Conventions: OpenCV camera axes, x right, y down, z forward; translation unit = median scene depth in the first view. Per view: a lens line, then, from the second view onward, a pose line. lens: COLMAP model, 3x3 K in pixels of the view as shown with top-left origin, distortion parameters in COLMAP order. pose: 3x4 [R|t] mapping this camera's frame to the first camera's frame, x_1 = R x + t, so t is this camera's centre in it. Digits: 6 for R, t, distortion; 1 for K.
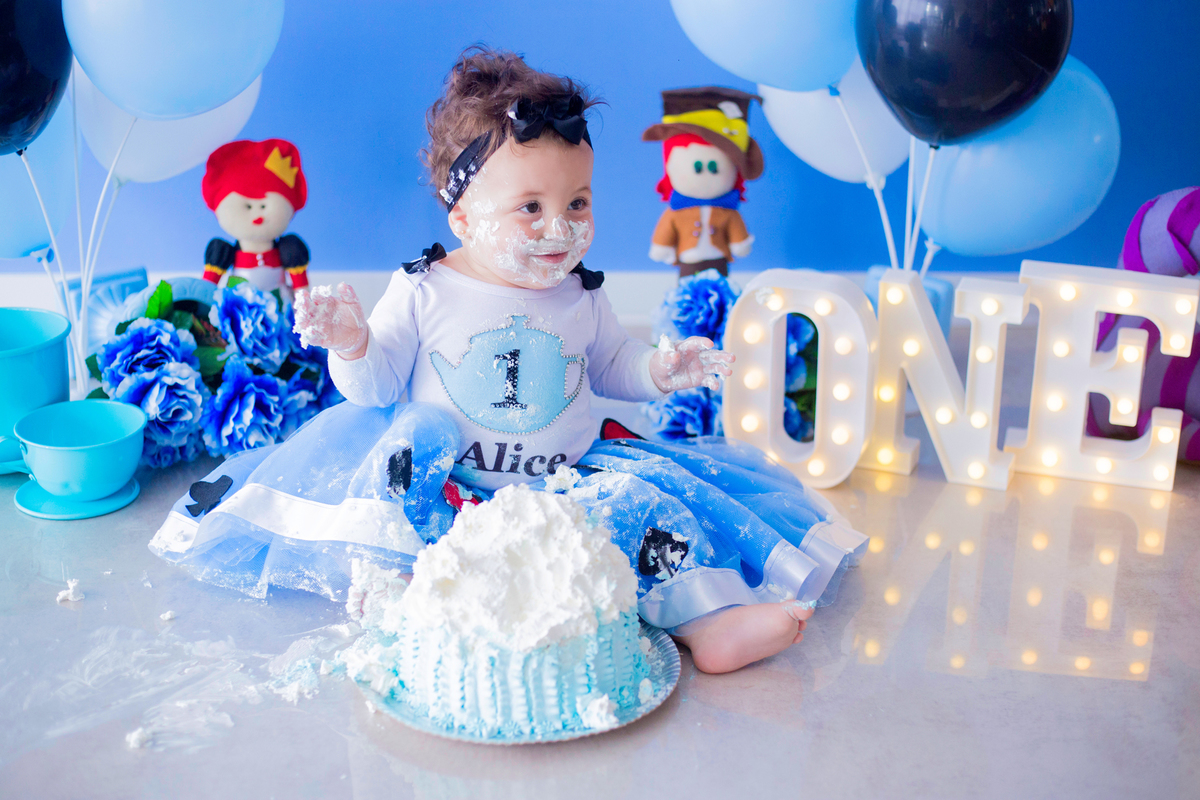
lens RADIAL K [[1760.1, 0, 597.4], [0, 1760.1, 398.3], [0, 0, 1]] dist [-0.117651, -0.051563]
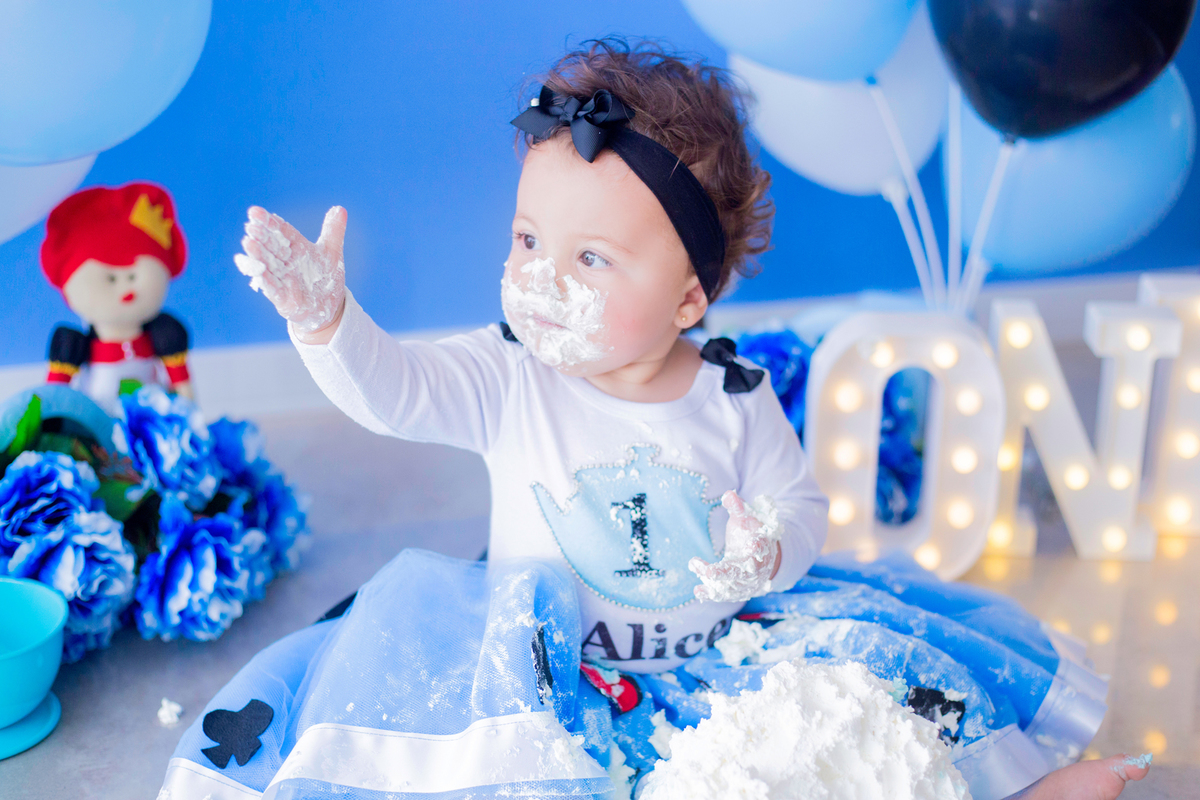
lens RADIAL K [[1849.2, 0, 673.5], [0, 1849.2, 400.1], [0, 0, 1]] dist [-0.126328, -0.155726]
pose [[0.955436, -0.090779, 0.280893, -0.216287], [0.093498, 0.995613, 0.003736, -0.045540], [-0.280000, 0.022693, 0.959732, 0.239556]]
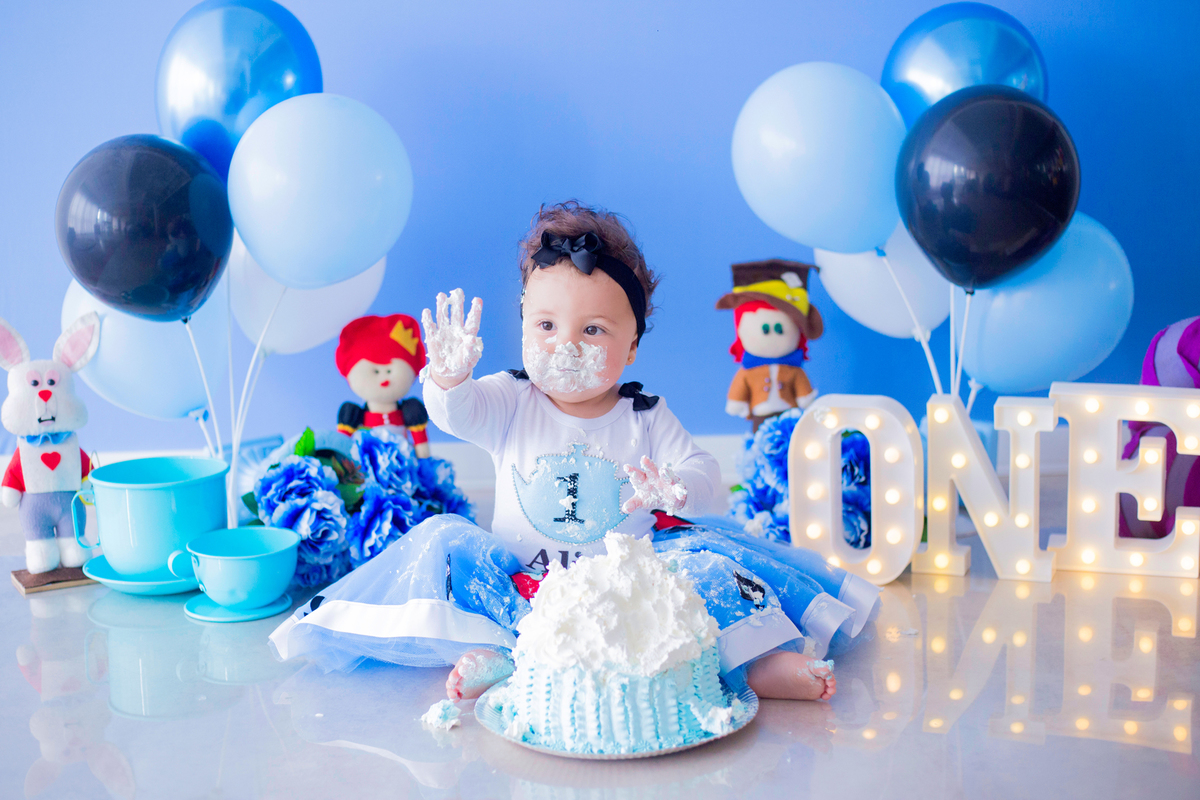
lens RADIAL K [[1800.5, 0, 580.5], [0, 1800.5, 395.7], [0, 0, 1]] dist [-0.112302, -0.037003]
pose [[0.998640, -0.032953, -0.040391, -0.020122], [0.025762, 0.985595, -0.167148, 0.119610], [0.045317, 0.165880, 0.985104, -0.175571]]
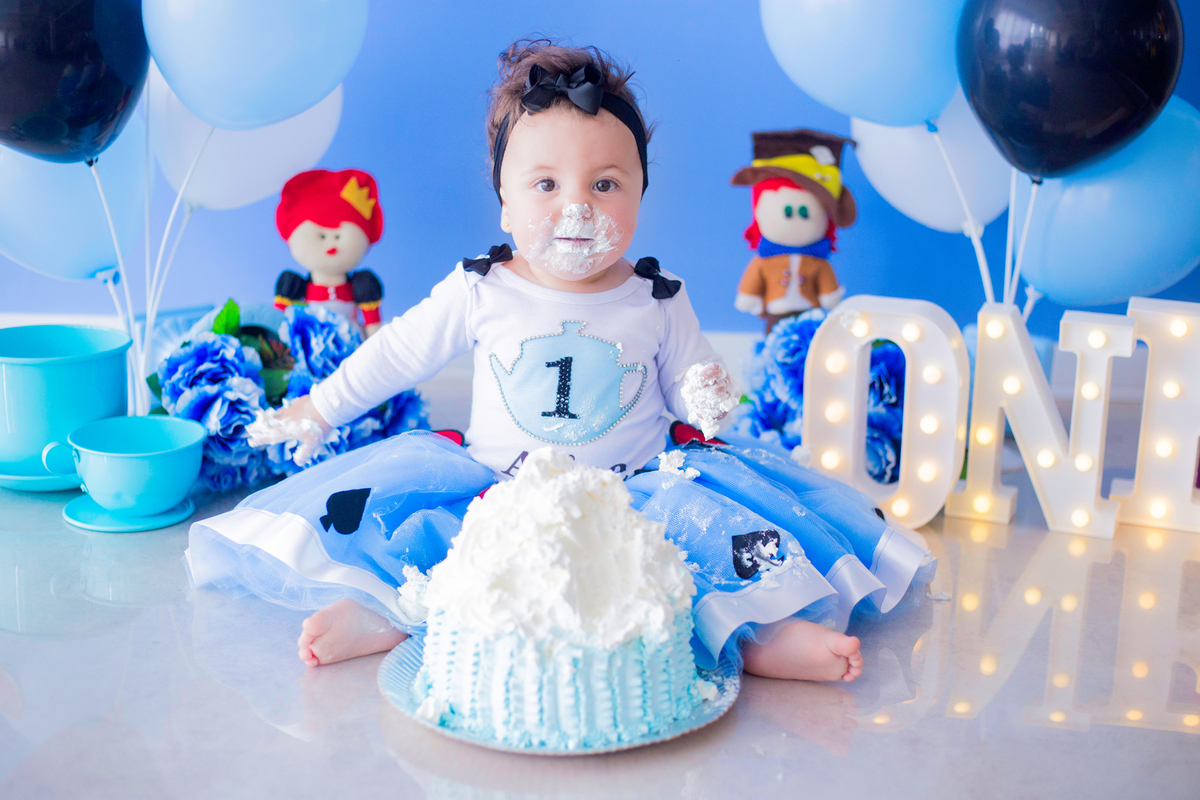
lens RADIAL K [[1768.0, 0, 599.7], [0, 1768.0, 400.7], [0, 0, 1]] dist [-0.108240, -0.052568]
pose [[0.998809, 0.026646, -0.040867, -0.004333], [-0.030446, 0.994976, -0.095371, 0.077242], [0.038120, 0.096502, 0.994603, 0.049235]]
